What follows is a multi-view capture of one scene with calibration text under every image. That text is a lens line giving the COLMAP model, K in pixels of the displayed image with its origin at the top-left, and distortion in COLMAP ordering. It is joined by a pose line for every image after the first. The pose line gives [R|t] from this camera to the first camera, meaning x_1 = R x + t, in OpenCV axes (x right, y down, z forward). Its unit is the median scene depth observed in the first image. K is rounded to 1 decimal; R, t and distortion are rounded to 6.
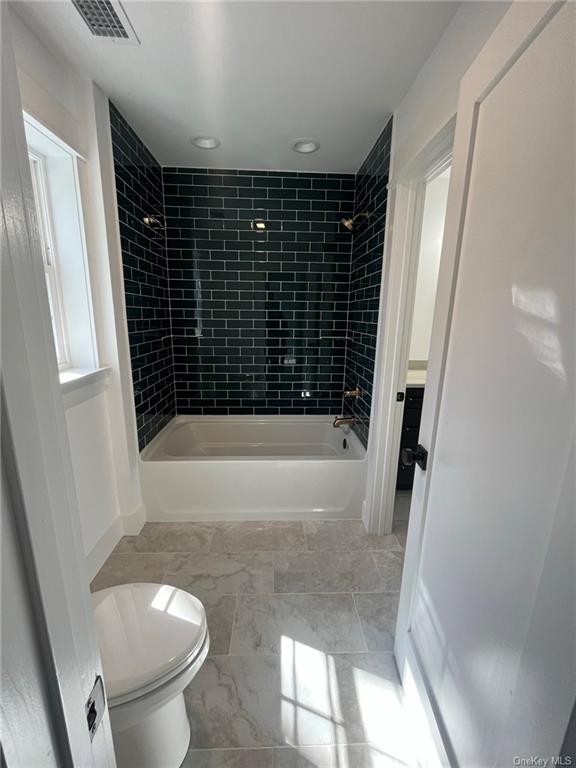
lens RADIAL K [[312.6, 0, 283.8], [0, 312.6, 385.4], [0, 0, 1]] dist [-0.000338, -0.000048]
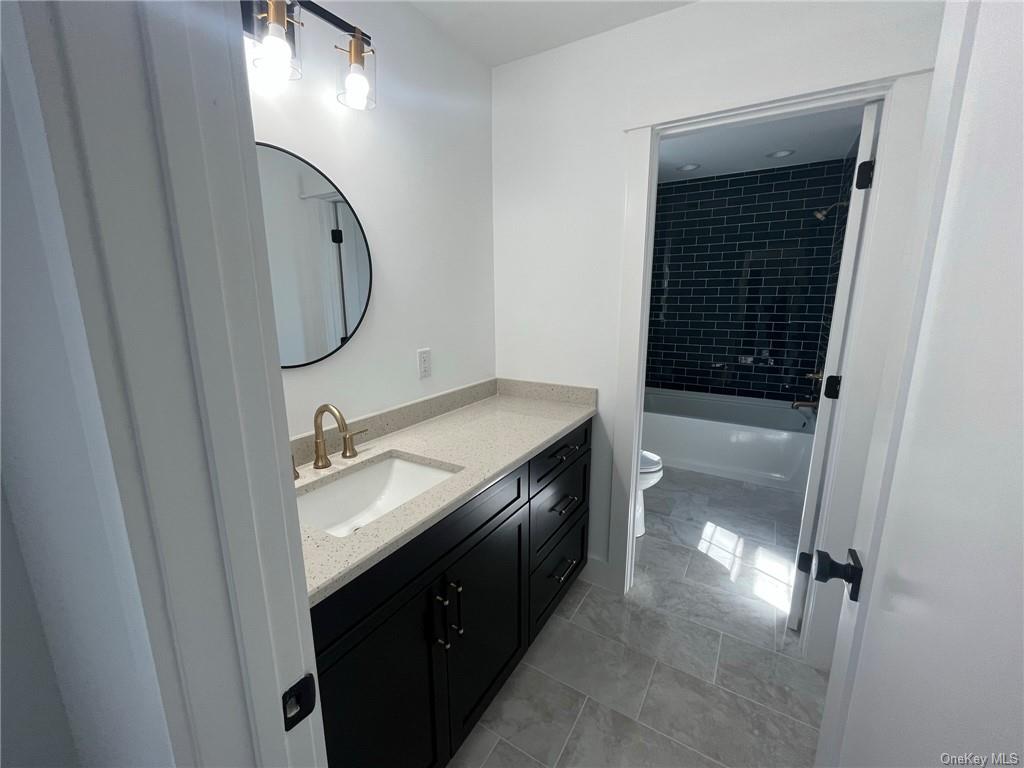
lens RADIAL K [[416.8, 0, 517.2], [0, 416.8, 380.5], [0, 0, 1]] dist [-0.000338, -0.000048]
pose [[0.838885, 0.088067, -0.537136, 0.148126], [-0.097984, 0.995136, 0.010130, 0.133329], [0.535416, 0.044133, 0.843435, -0.731894]]
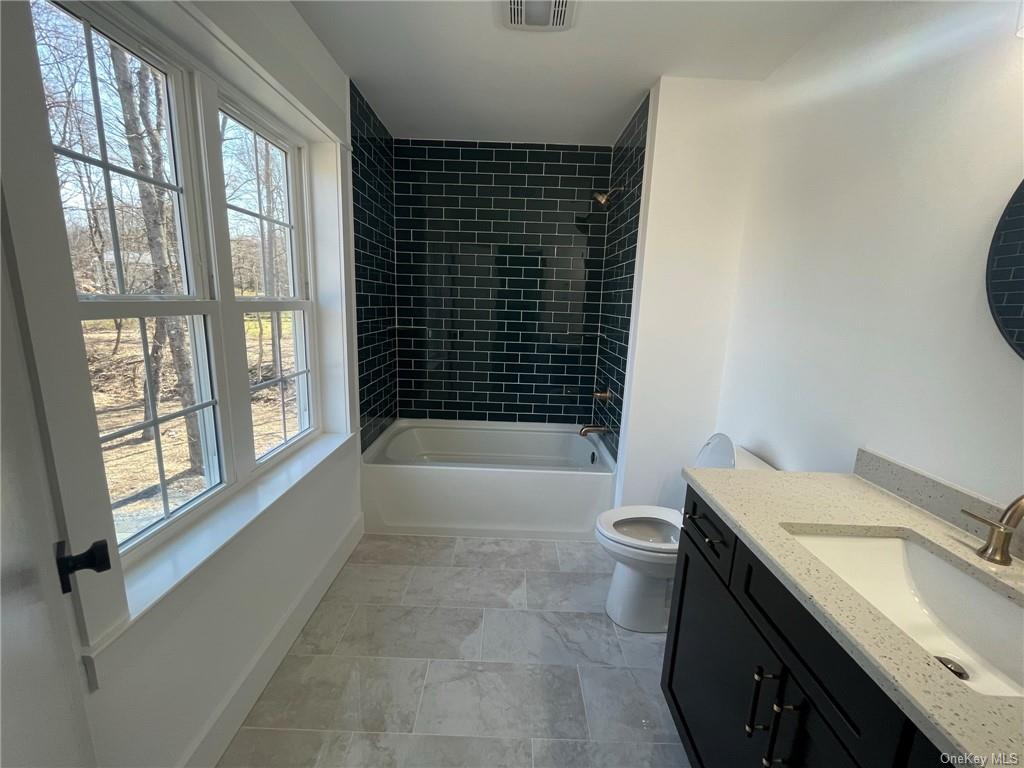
lens RADIAL K [[416.8, 0, 515.8], [0, 416.8, 384.8], [0, 0, 1]] dist [-0.000338, -0.000048]
pose [[0.999529, 0.025330, -0.017325, -0.001626], [-0.025836, 0.999227, -0.029629, 0.032181], [0.016561, 0.030063, 0.999411, -0.164809]]
